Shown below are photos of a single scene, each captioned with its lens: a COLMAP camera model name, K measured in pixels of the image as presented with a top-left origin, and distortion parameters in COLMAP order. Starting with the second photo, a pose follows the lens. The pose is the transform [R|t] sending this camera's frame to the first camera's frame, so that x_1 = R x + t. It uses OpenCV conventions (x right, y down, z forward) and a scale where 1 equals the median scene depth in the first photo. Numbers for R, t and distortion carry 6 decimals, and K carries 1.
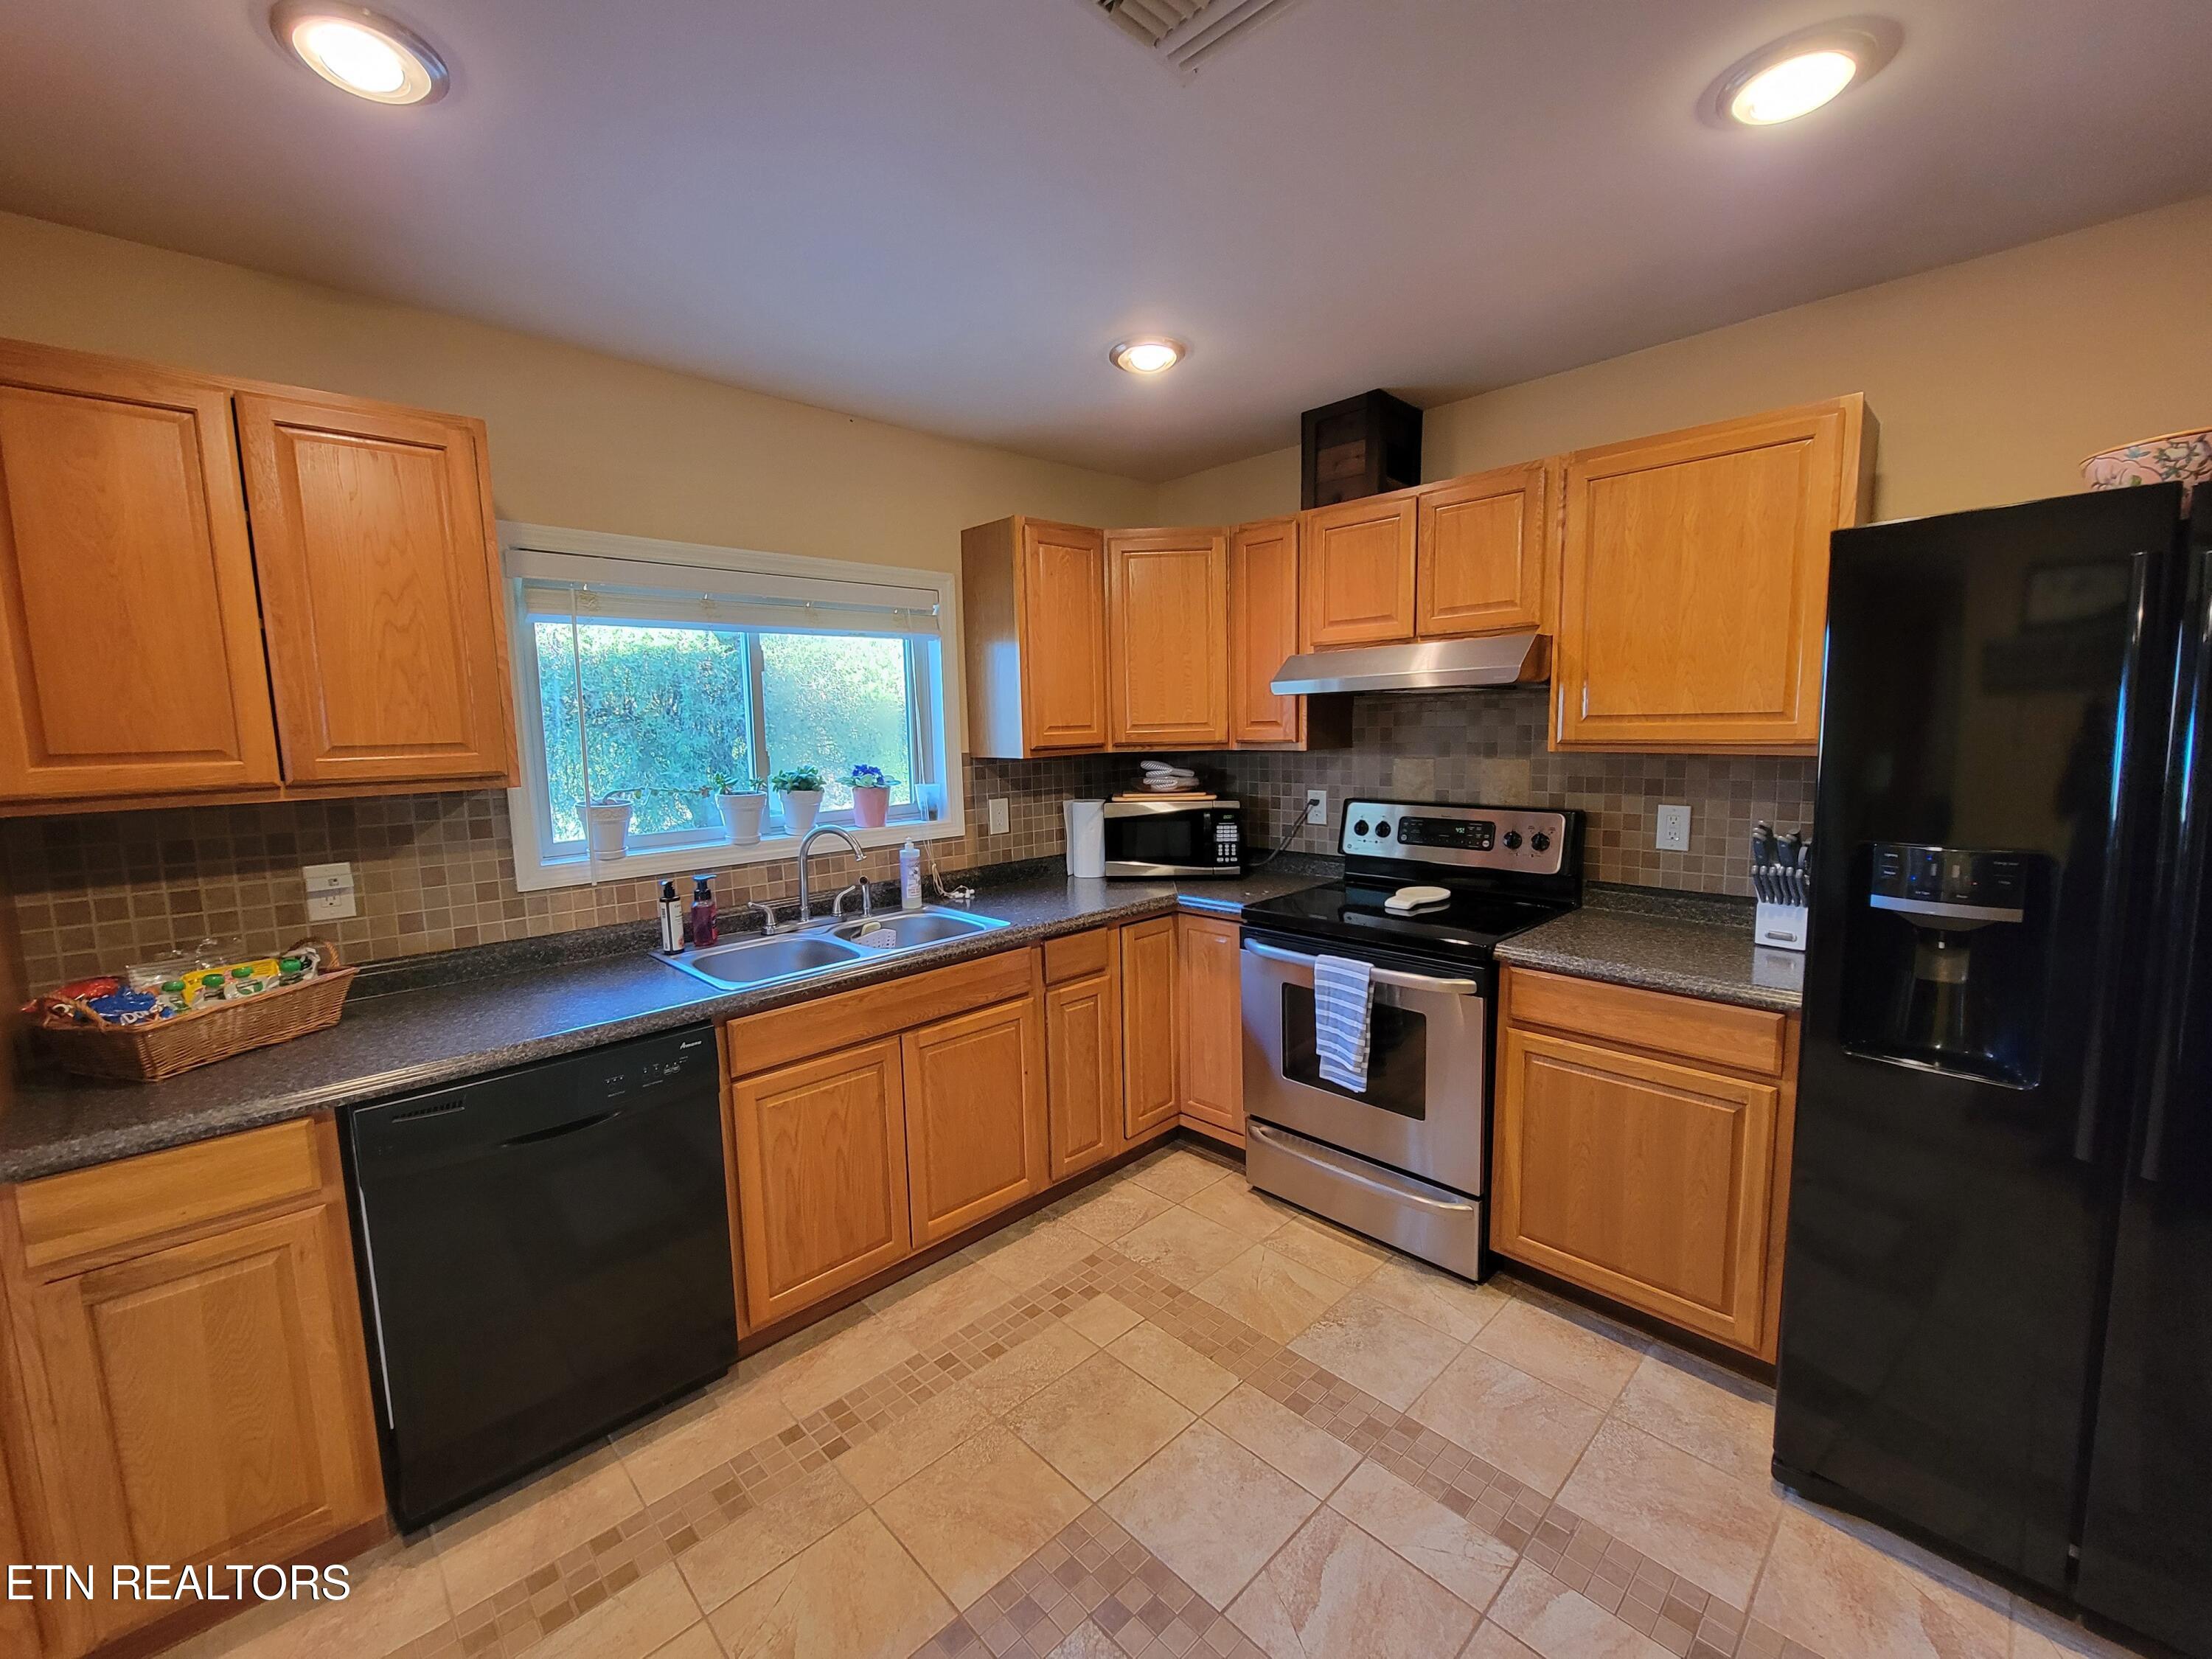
lens RADIAL K [[908.0, 0, 1107.3], [0, 908.0, 825.0], [0, 0, 1]] dist [-0.003986, 0.000164]
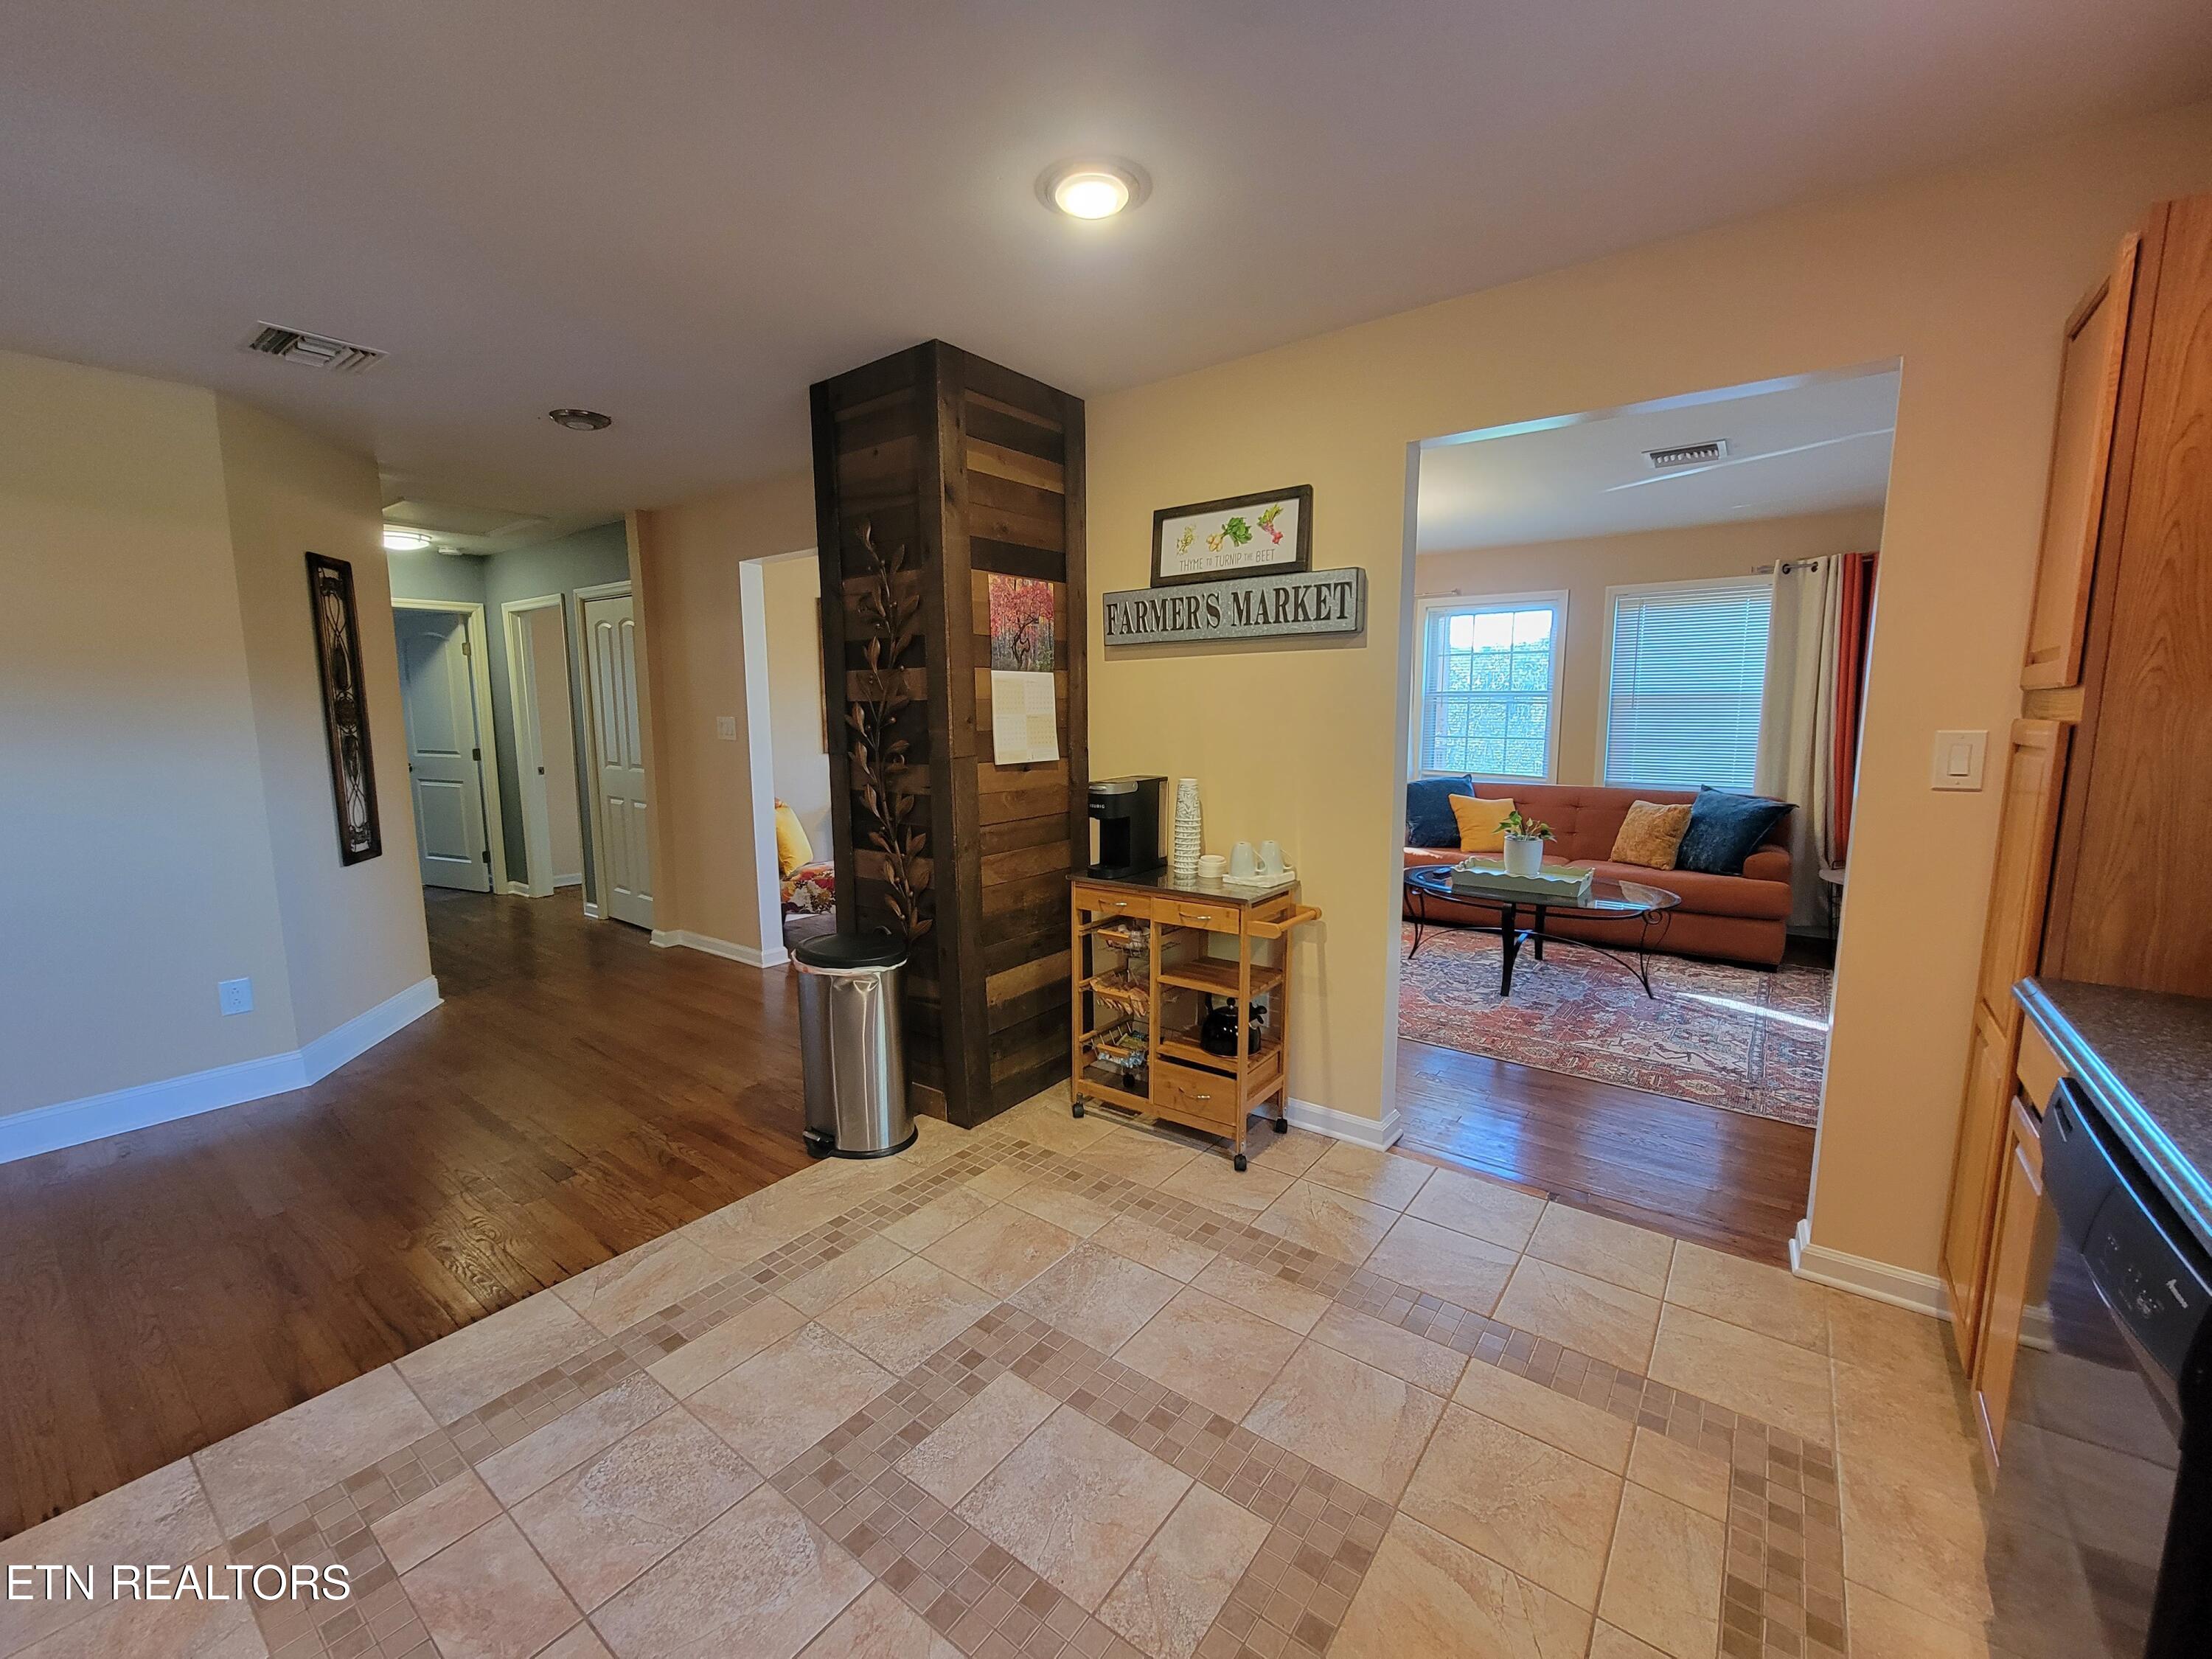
lens RADIAL K [[908.0, 0, 1107.6], [0, 908.0, 826.9], [0, 0, 1]] dist [-0.003986, 0.000164]
pose [[-0.987202, 0.045519, -0.152843, 0.089624], [0.007046, 0.969914, 0.243345, -0.070849], [0.159321, 0.239153, -0.957822, 1.071833]]
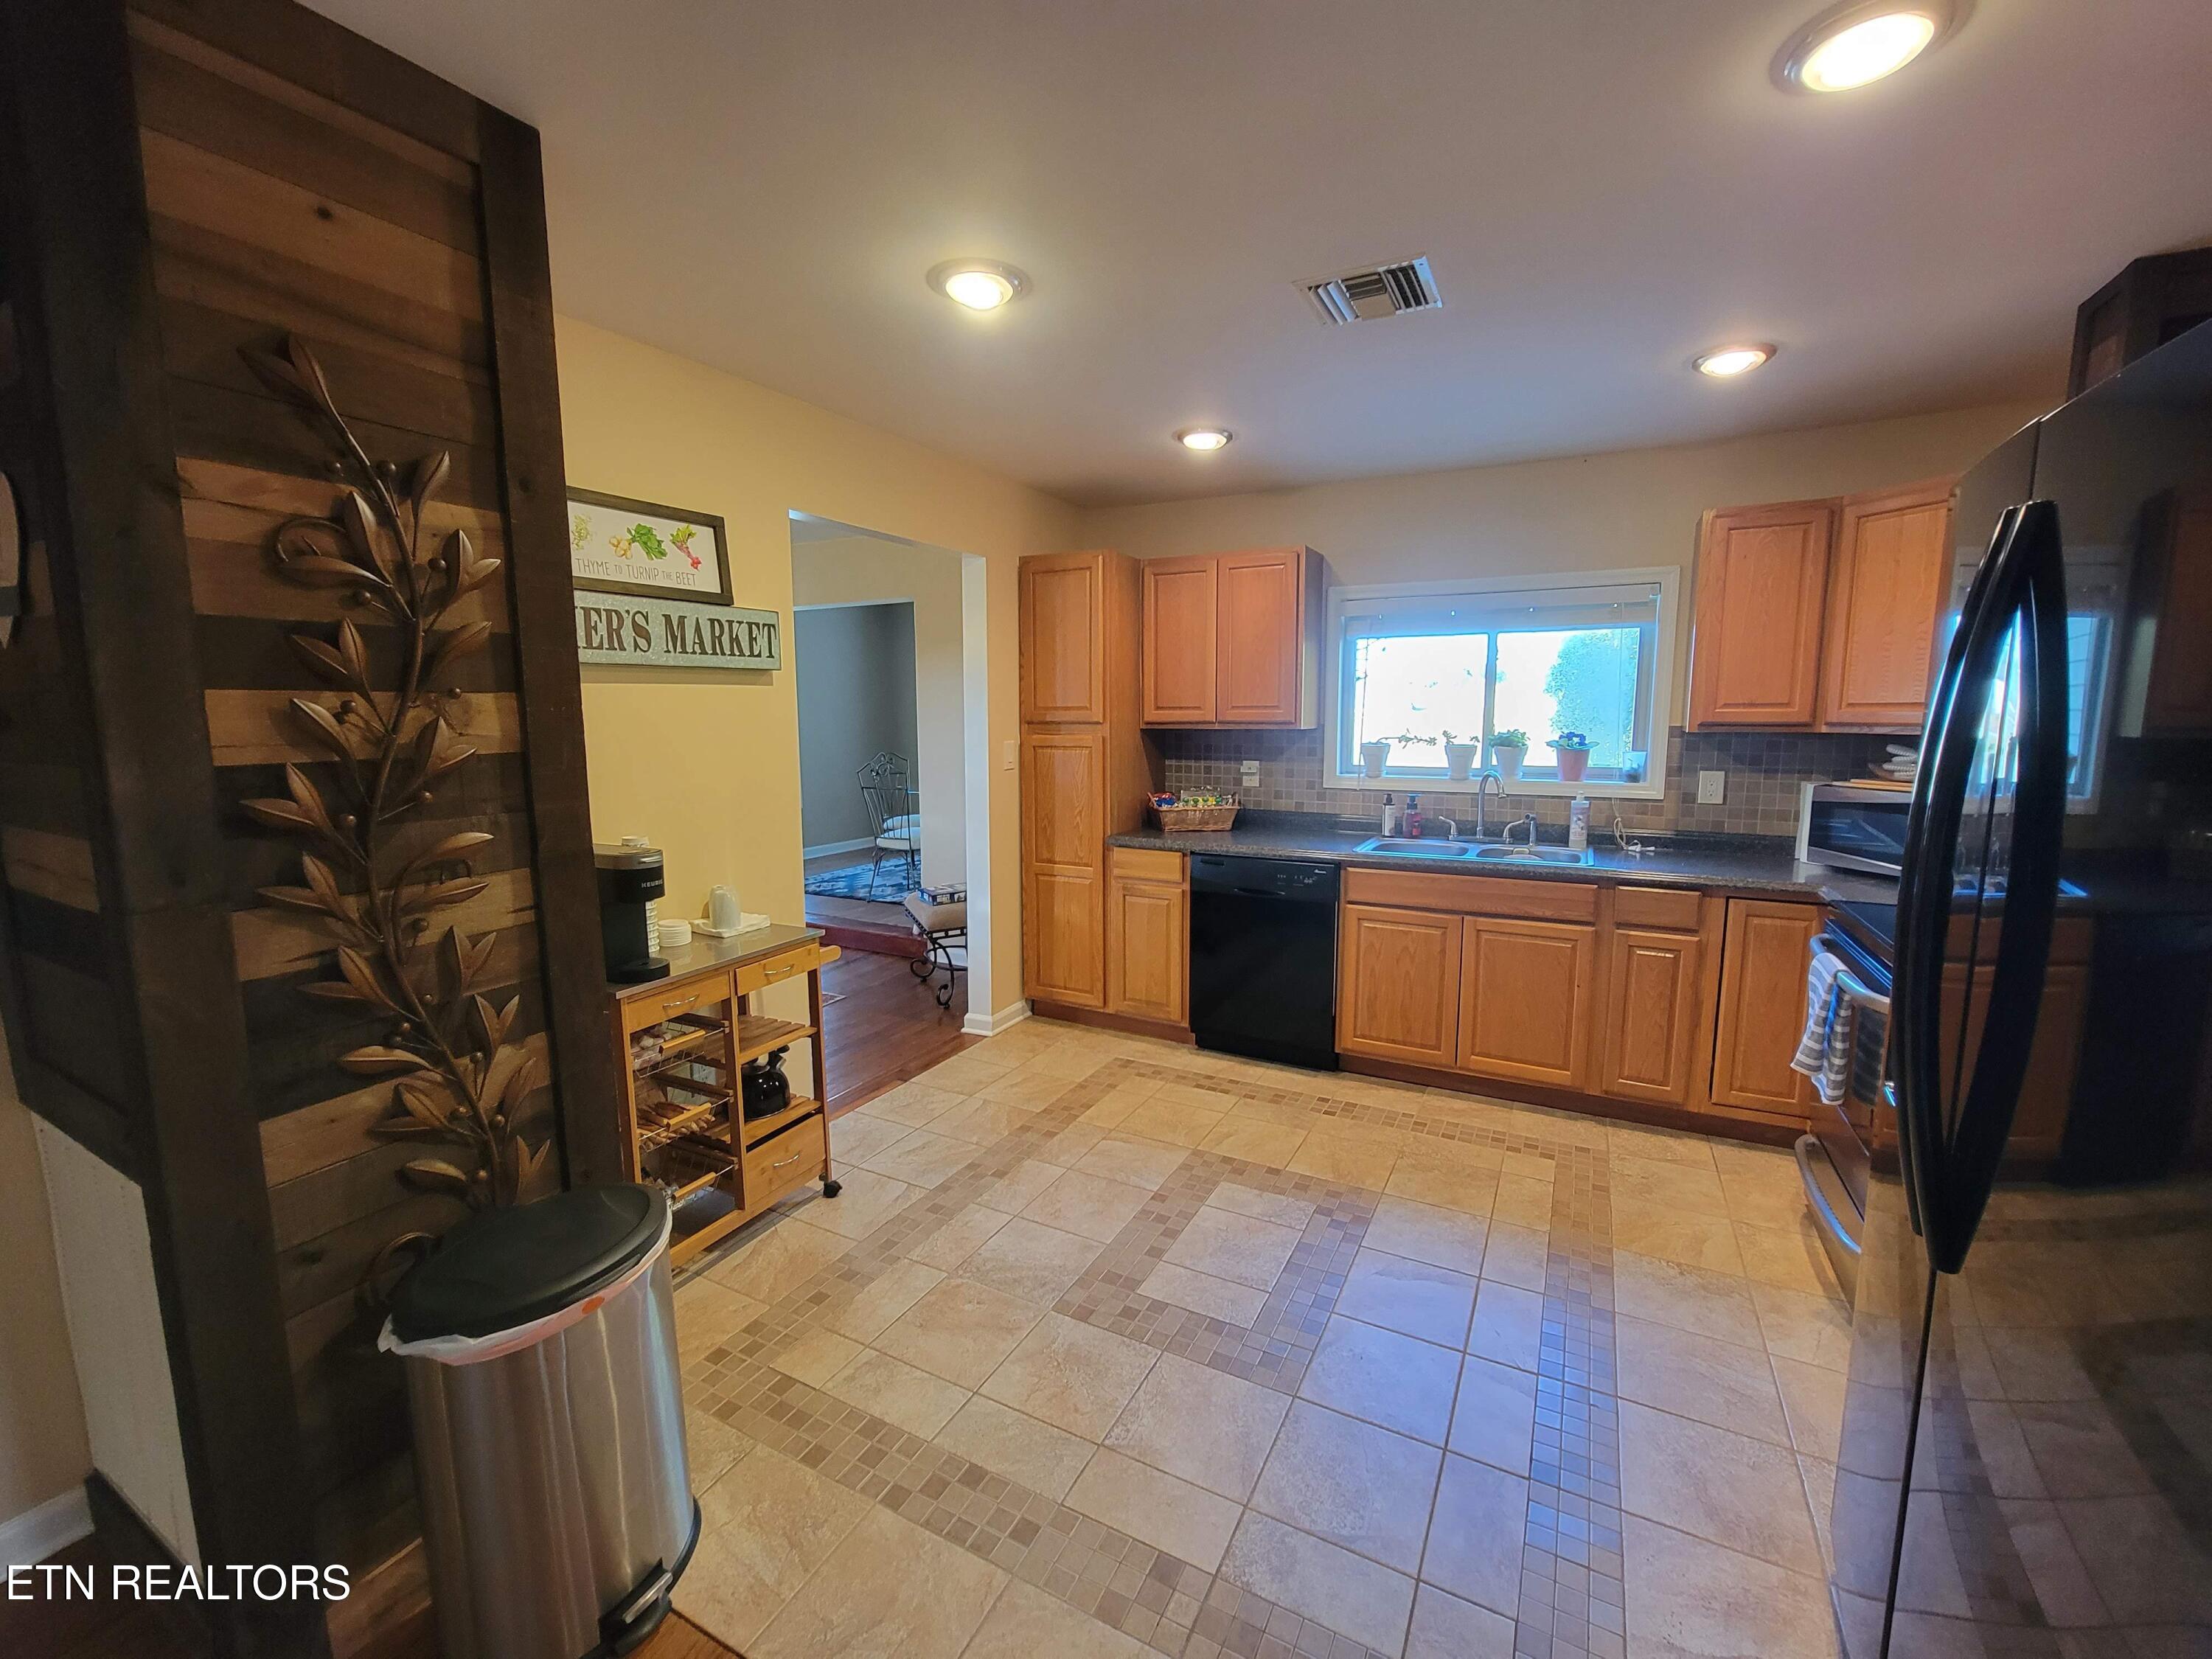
lens RADIAL K [[908.0, 0, 1114.9], [0, 908.0, 828.1], [0, 0, 1]] dist [-0.003986, 0.000164]
pose [[0.318815, 0.145154, -0.936636, 0.938519], [-0.111020, 0.987120, 0.115188, -0.010401], [0.941292, 0.067262, 0.330824, -0.008829]]
